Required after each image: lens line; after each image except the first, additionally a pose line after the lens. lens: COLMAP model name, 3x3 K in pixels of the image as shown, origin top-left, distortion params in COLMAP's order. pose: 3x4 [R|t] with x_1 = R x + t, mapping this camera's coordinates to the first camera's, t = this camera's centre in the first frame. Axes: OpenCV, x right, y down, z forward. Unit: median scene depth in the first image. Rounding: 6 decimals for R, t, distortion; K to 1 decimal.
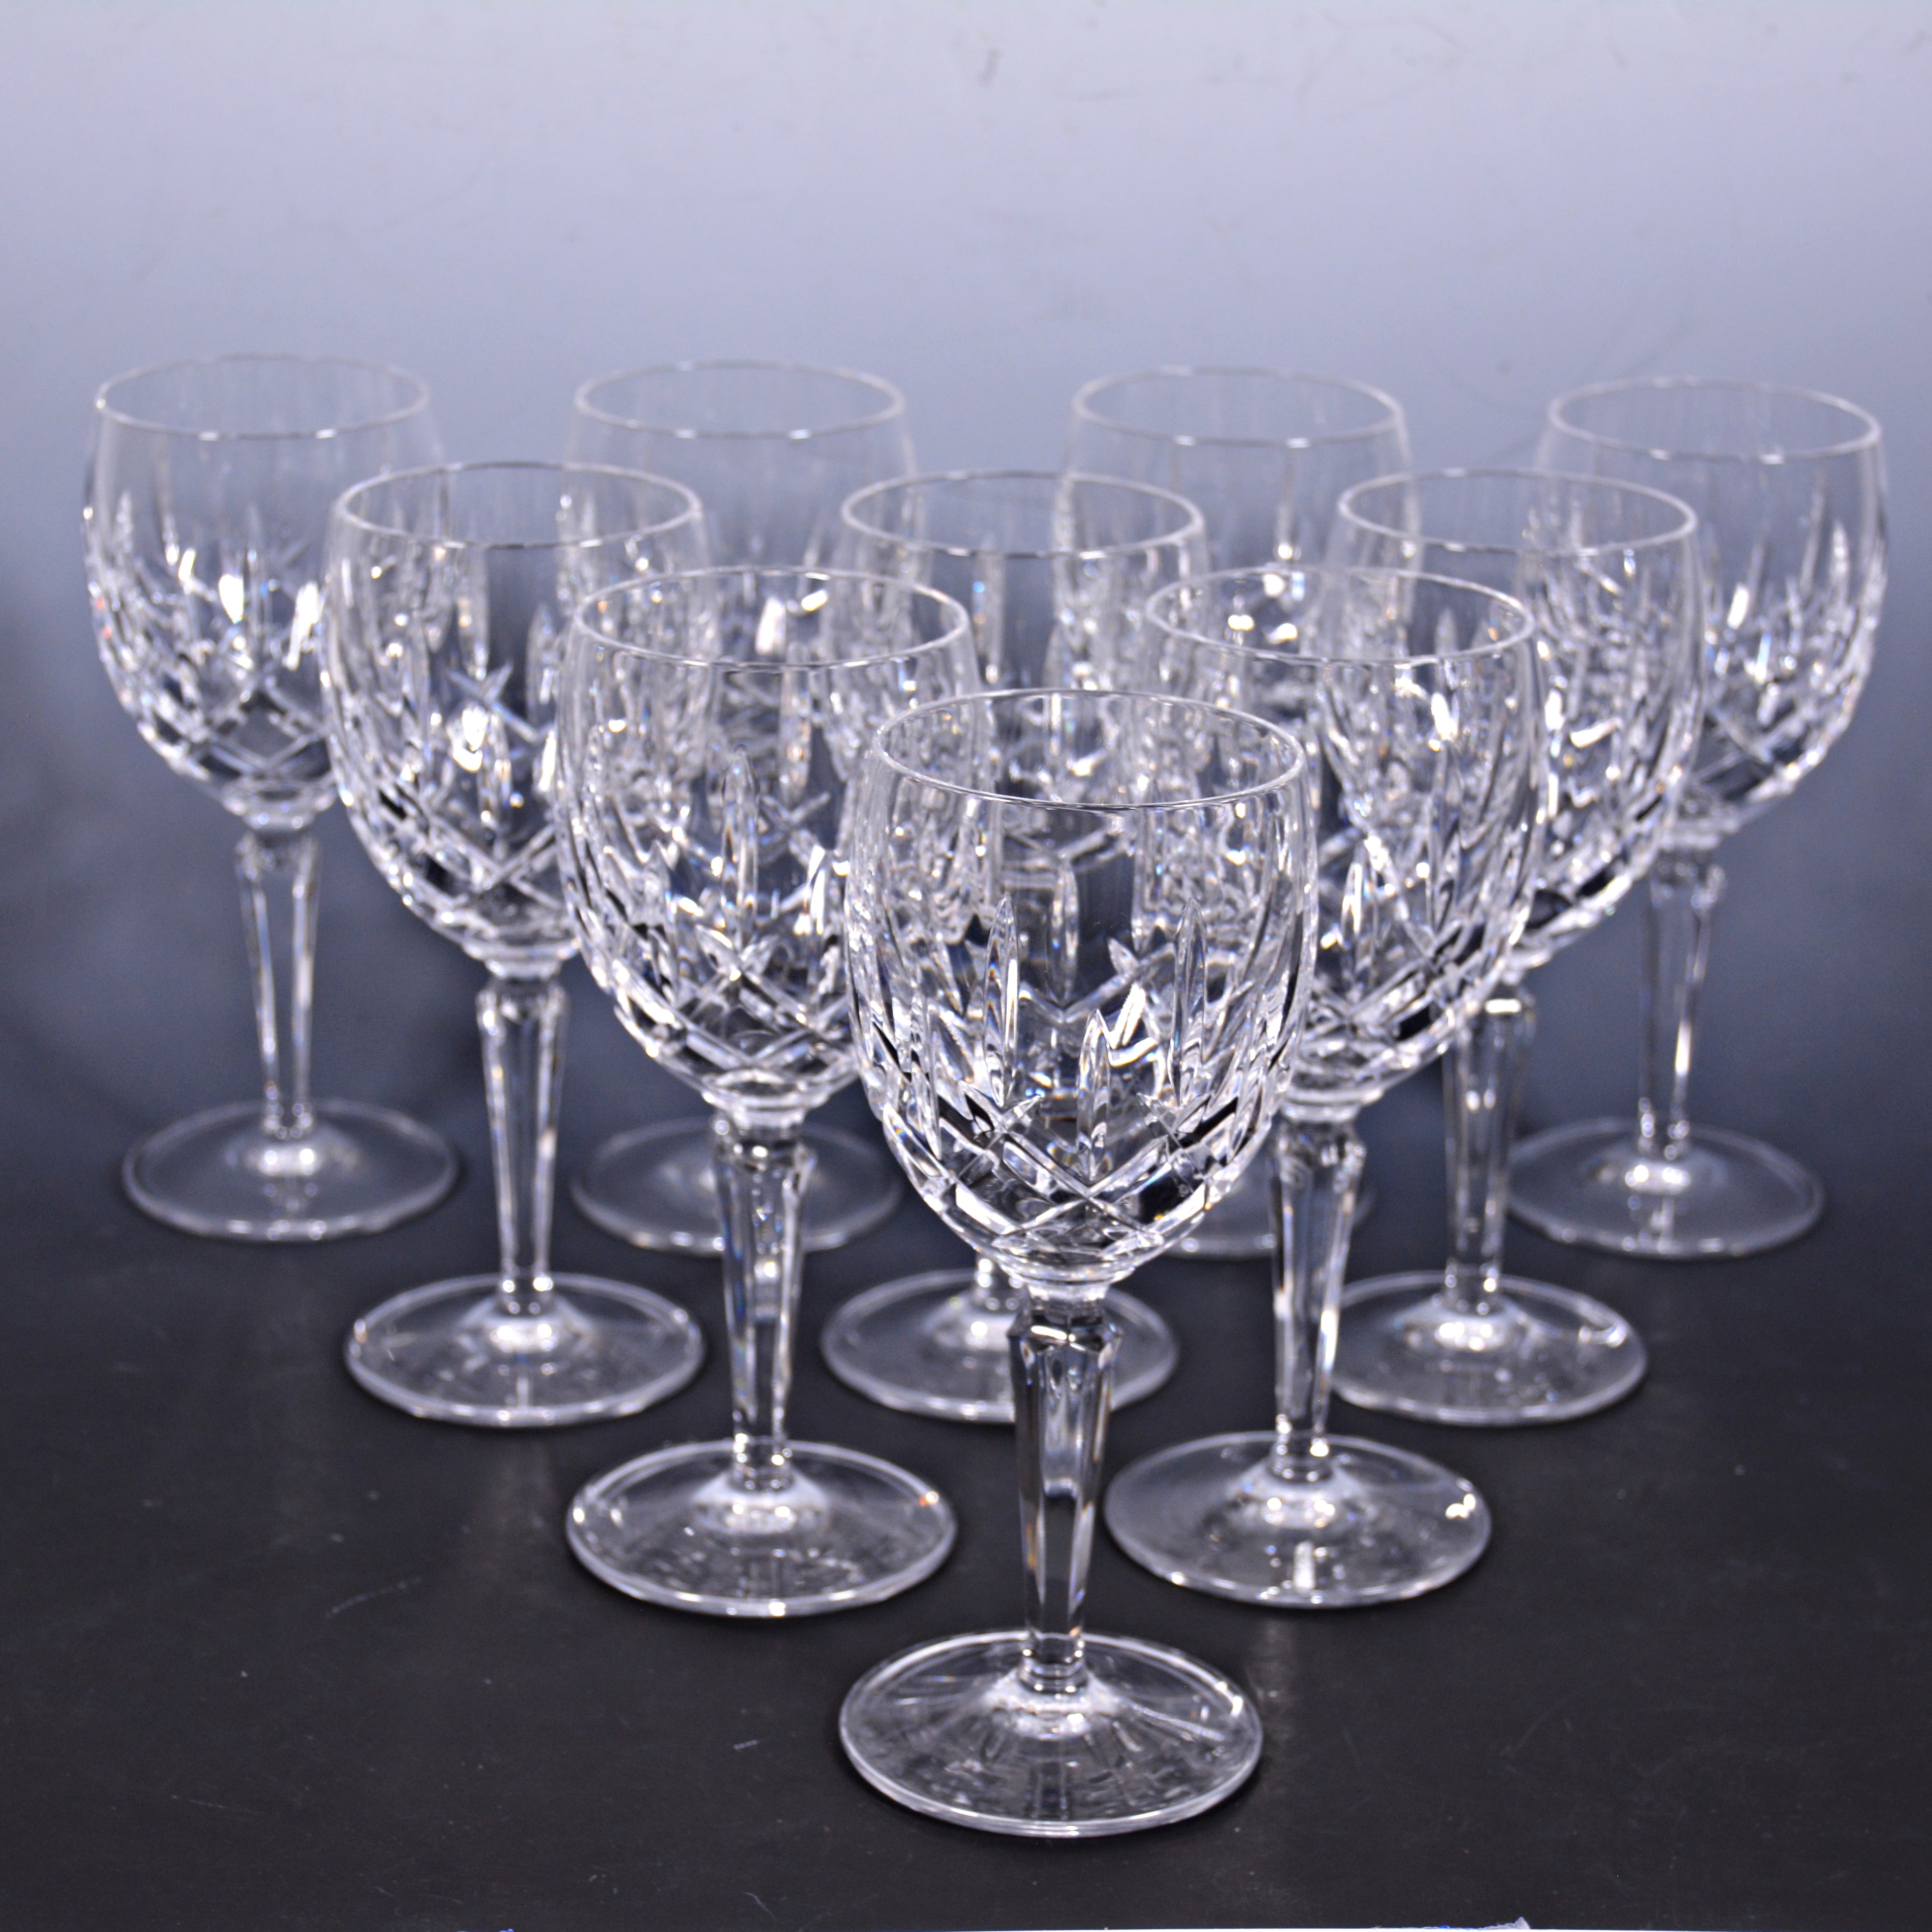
lens RADIAL K [[5355.2, 0, 966.0], [0, 5355.2, 966.0], [0, 0, 1]] dist [-0.002907, 0.080288]
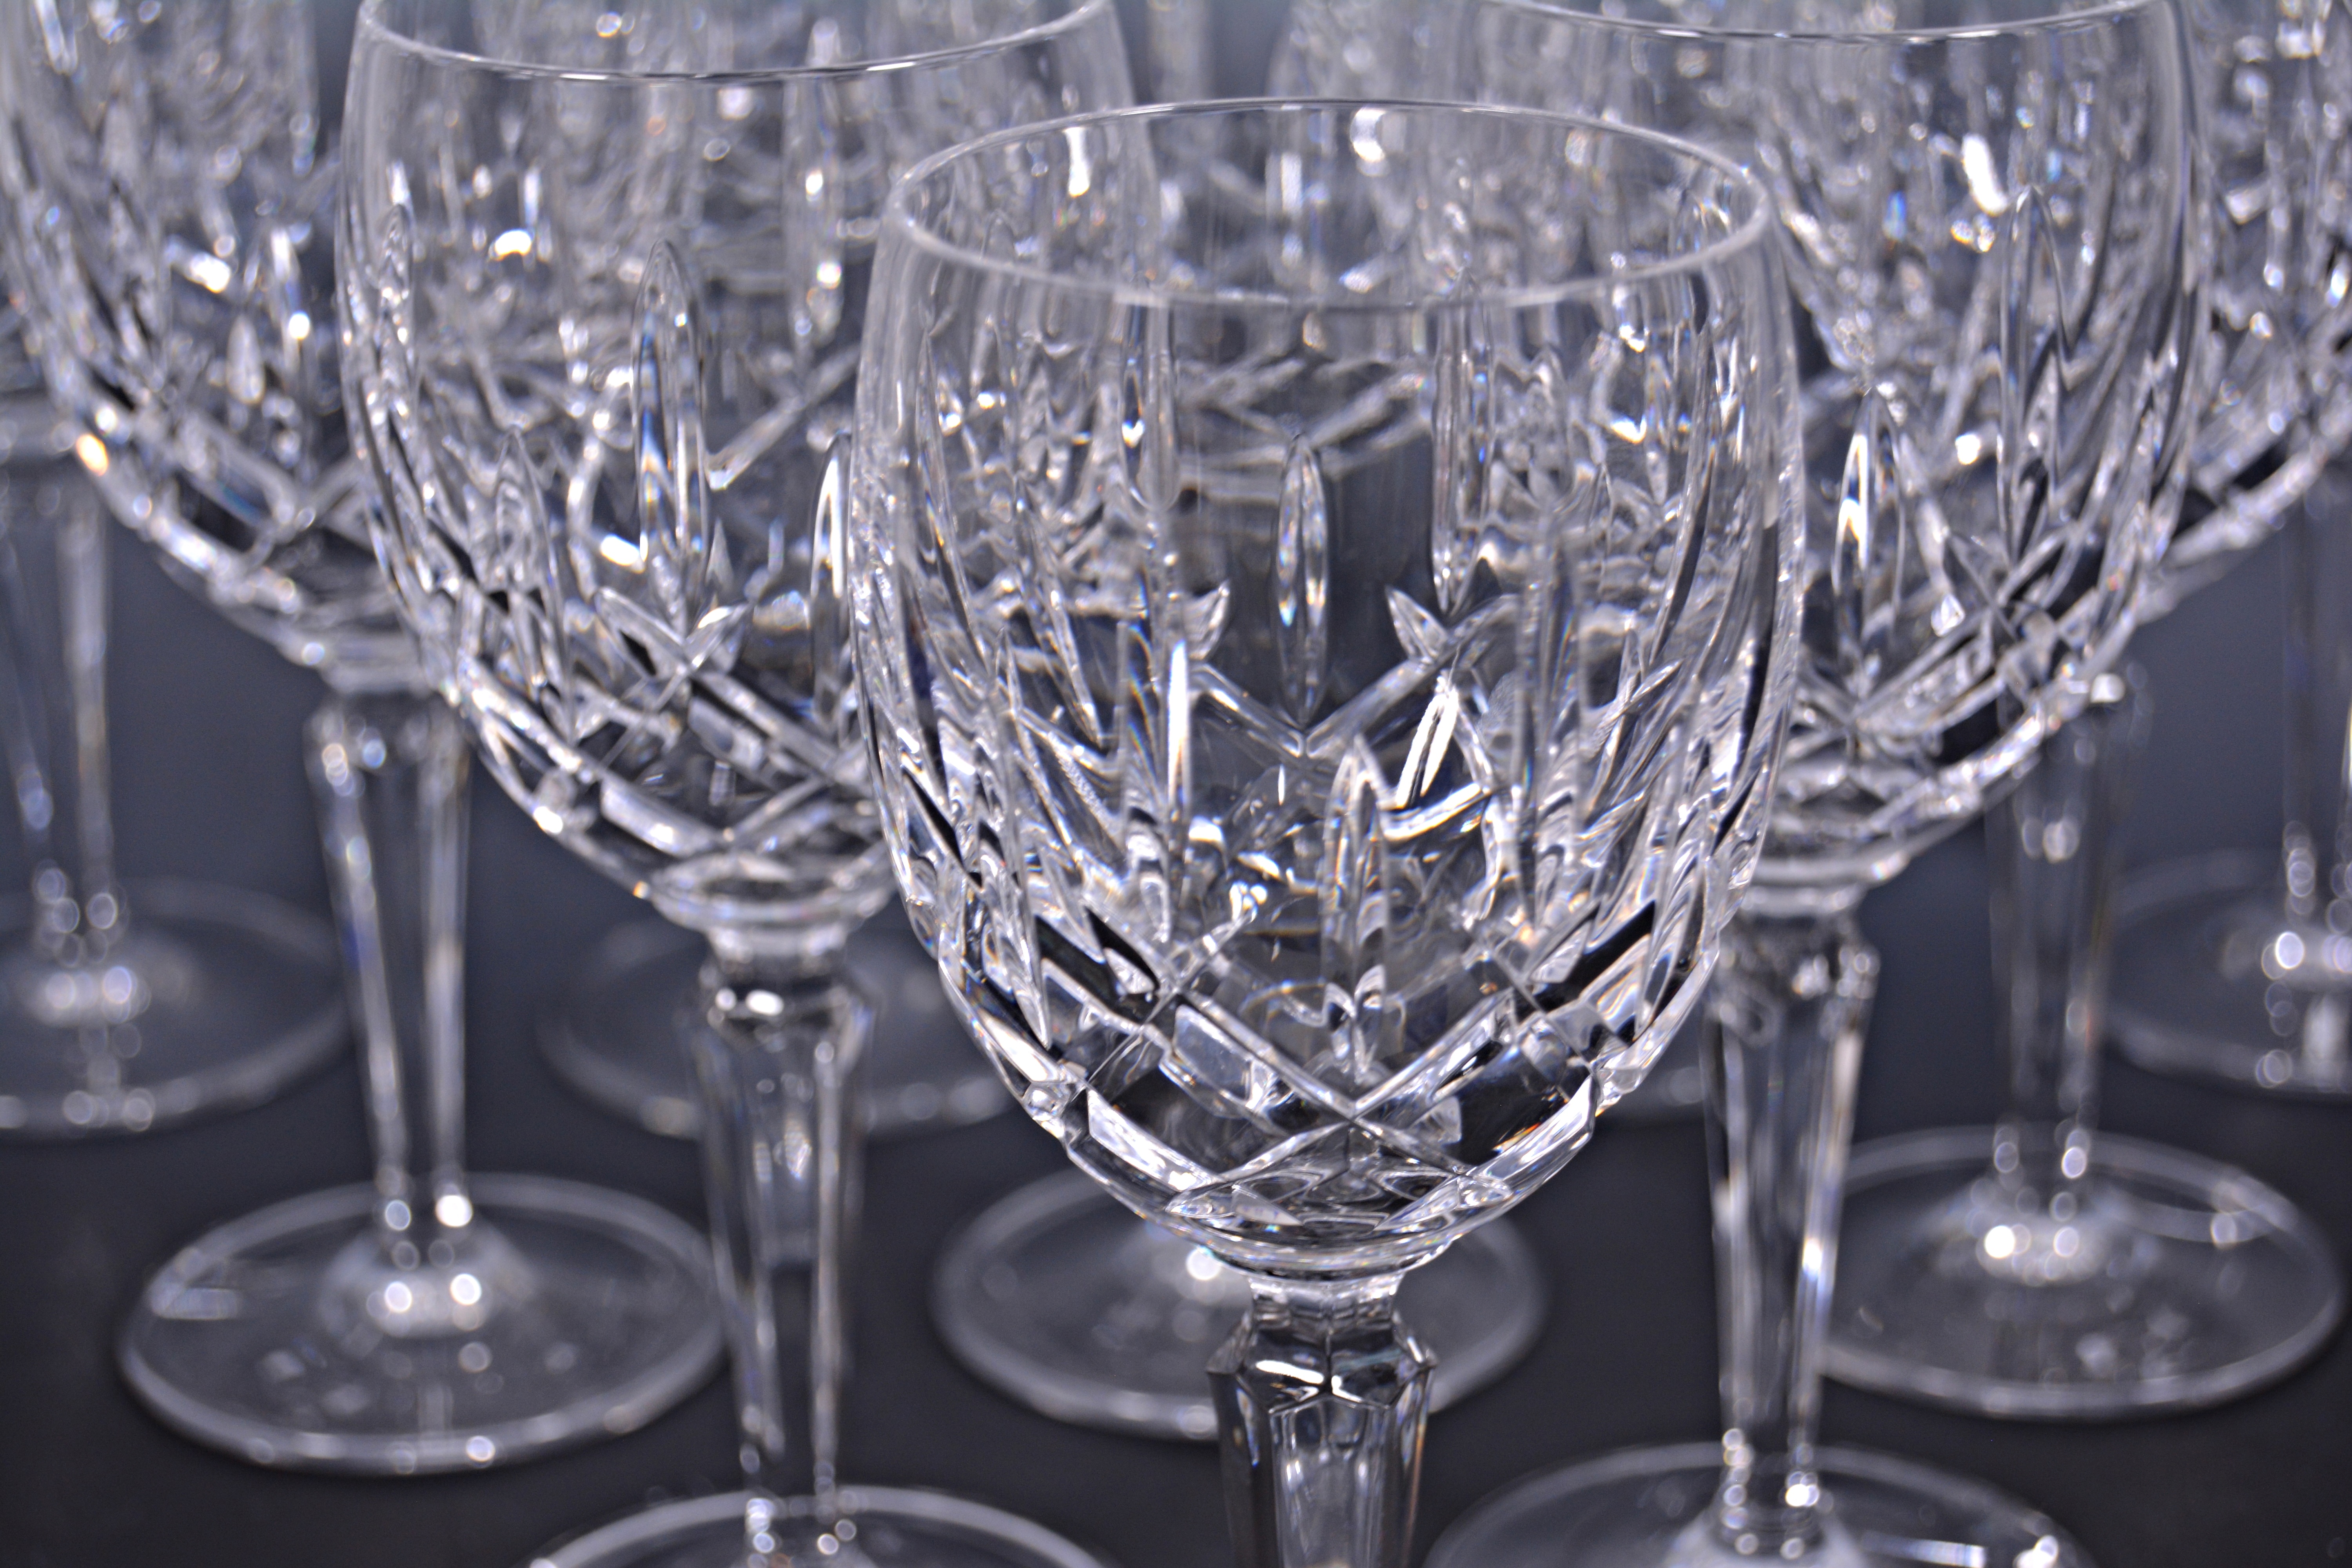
lens RADIAL K [[5546.5, 0, 1176.0], [0, 5546.5, 784.0], [0, 0, 1]] dist [0.364720, -0.076070]
pose [[0.999306, -0.028952, -0.023451, 0.017939], [0.029535, 0.999254, 0.024872, -0.000271], [0.022713, -0.025547, 0.999416, 0.457397]]
